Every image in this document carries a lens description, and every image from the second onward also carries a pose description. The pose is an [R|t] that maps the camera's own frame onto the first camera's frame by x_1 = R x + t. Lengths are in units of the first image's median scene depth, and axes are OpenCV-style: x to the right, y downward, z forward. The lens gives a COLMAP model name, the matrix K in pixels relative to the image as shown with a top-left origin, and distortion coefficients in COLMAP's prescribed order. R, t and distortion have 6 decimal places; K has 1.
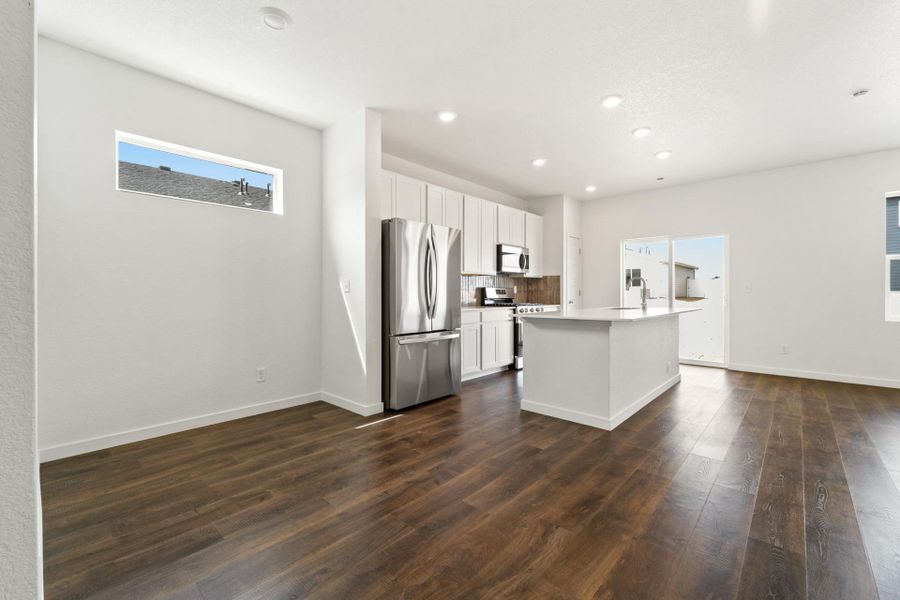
lens RADIAL K [[374.8, 0, 450.1], [0, 374.8, 300.5], [0, 0, 1]] dist [-0.001526, 0.000223]
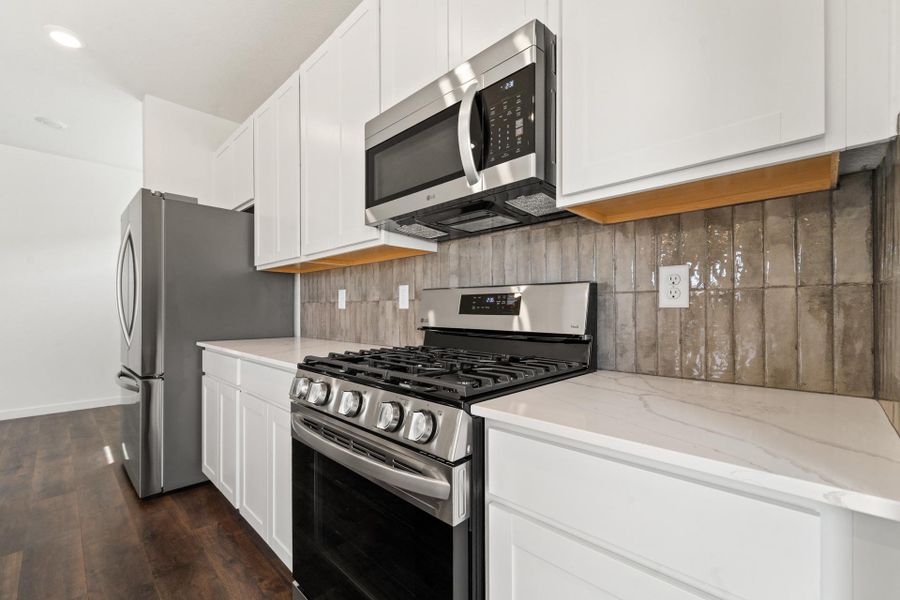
lens RADIAL K [[374.8, 0, 453.7], [0, 374.8, 308.1], [0, 0, 1]] dist [-0.001526, 0.000223]
pose [[-0.021685, -0.005164, -0.999752, 0.363610], [-0.016324, 0.999855, -0.004811, -0.019017], [0.999632, 0.016216, -0.021766, 0.968125]]
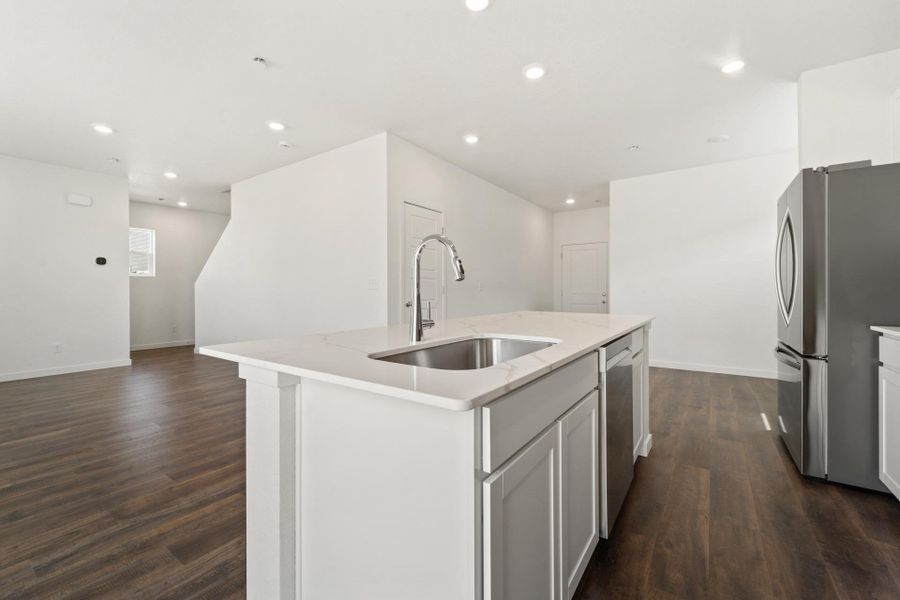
lens RADIAL K [[374.8, 0, 446.1], [0, 374.8, 289.8], [0, 0, 1]] dist [-0.001526, 0.000223]
pose [[-0.991598, 0.003492, -0.129308, 0.394401], [0.001532, 0.999882, 0.015256, -0.019346], [0.129346, 0.014930, -0.991487, 0.975416]]
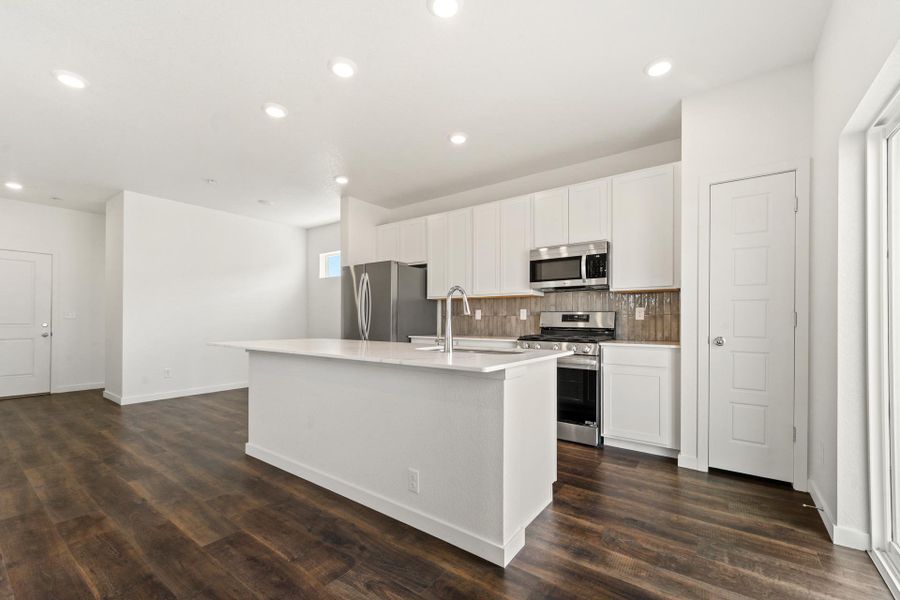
lens RADIAL K [[374.8, 0, 451.9], [0, 374.8, 318.9], [0, 0, 1]] dist [-0.001526, 0.000223]
pose [[0.119233, -0.004872, -0.992854, 0.741233], [-0.021486, 0.999741, -0.007486, -0.012407], [0.992634, 0.022225, 0.119098, 0.700205]]
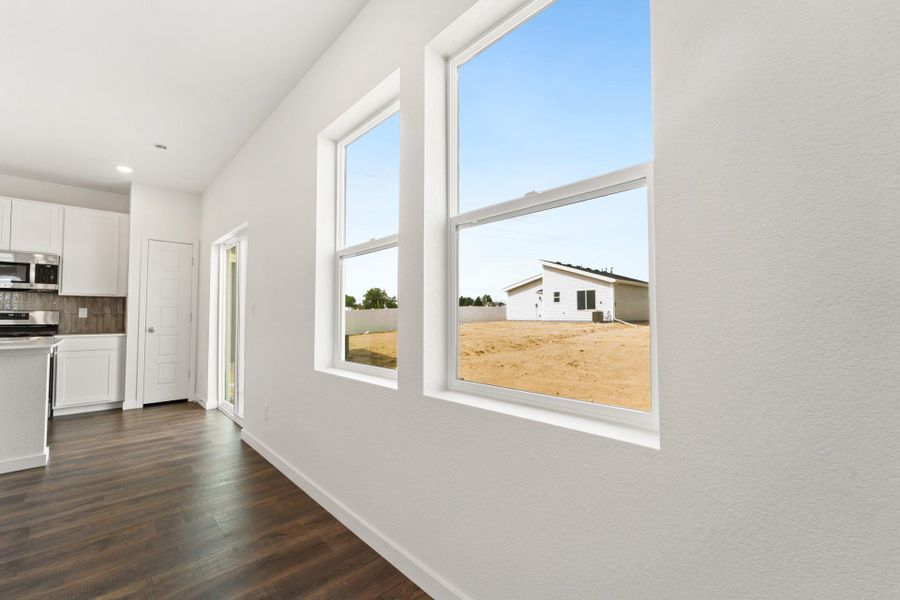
lens RADIAL K [[374.8, 0, 450.8], [0, 374.8, 303.6], [0, 0, 1]] dist [-0.001526, 0.000223]
pose [[0.997816, -0.002815, -0.065997, 1.003720], [-0.000700, 0.998585, -0.053166, -0.009780], [0.066053, 0.053096, 0.996402, 0.338154]]
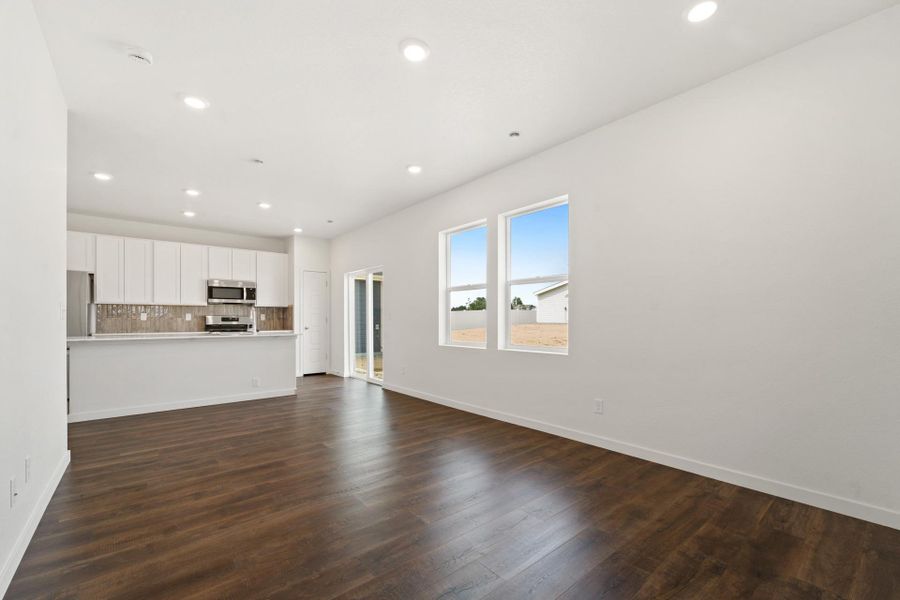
lens RADIAL K [[374.8, 0, 463.5], [0, 374.8, 321.3], [0, 0, 1]] dist [-0.001526, 0.000223]
pose [[0.993673, 0.000260, -0.112312, 0.982744], [-0.001791, 0.999907, -0.013529, -0.003025], [0.112298, 0.013644, 0.993581, -0.088356]]
